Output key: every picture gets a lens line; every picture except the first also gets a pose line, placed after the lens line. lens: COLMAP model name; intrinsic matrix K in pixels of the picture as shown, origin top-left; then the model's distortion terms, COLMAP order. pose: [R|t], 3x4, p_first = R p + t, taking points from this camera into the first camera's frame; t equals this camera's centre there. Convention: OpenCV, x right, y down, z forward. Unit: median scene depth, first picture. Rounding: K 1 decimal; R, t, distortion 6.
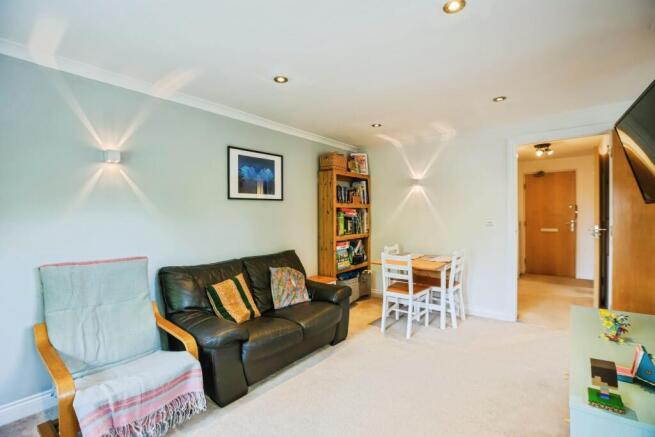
lens RADIAL K [[301.3, 0, 329.8], [0, 301.3, 214.4], [0, 0, 1]] dist [-0.056869, 0.019996]
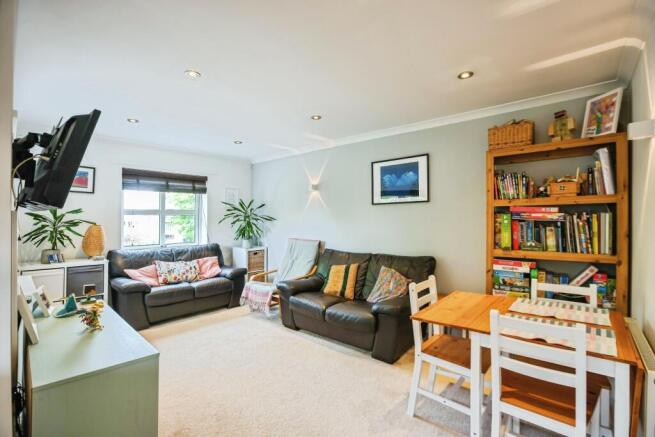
lens RADIAL K [[301.3, 0, 329.8], [0, 301.3, 214.4], [0, 0, 1]] dist [-0.056869, 0.019996]
pose [[-0.046891, -0.010657, -0.998843, 0.890572], [0.000534, 0.999943, -0.010693, 0.002529], [0.998900, -0.001035, -0.046883, 0.847420]]
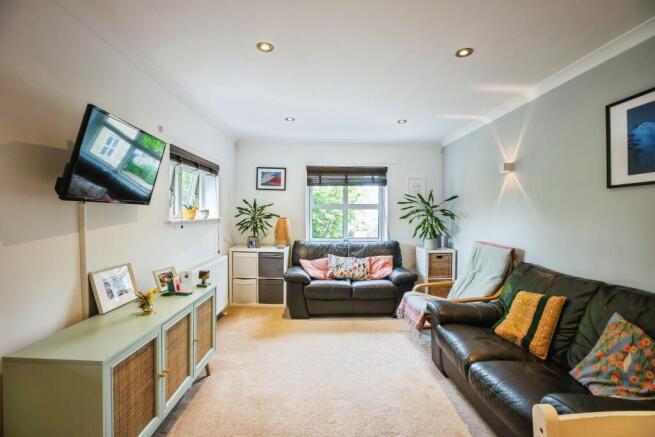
lens RADIAL K [[301.3, 0, 329.8], [0, 301.3, 214.4], [0, 0, 1]] dist [-0.056869, 0.019996]
pose [[-0.758913, 0.000063, -0.651192, 0.501991], [-0.006423, 0.999951, 0.007582, 0.004344], [0.651160, 0.009937, -0.758875, 1.043805]]
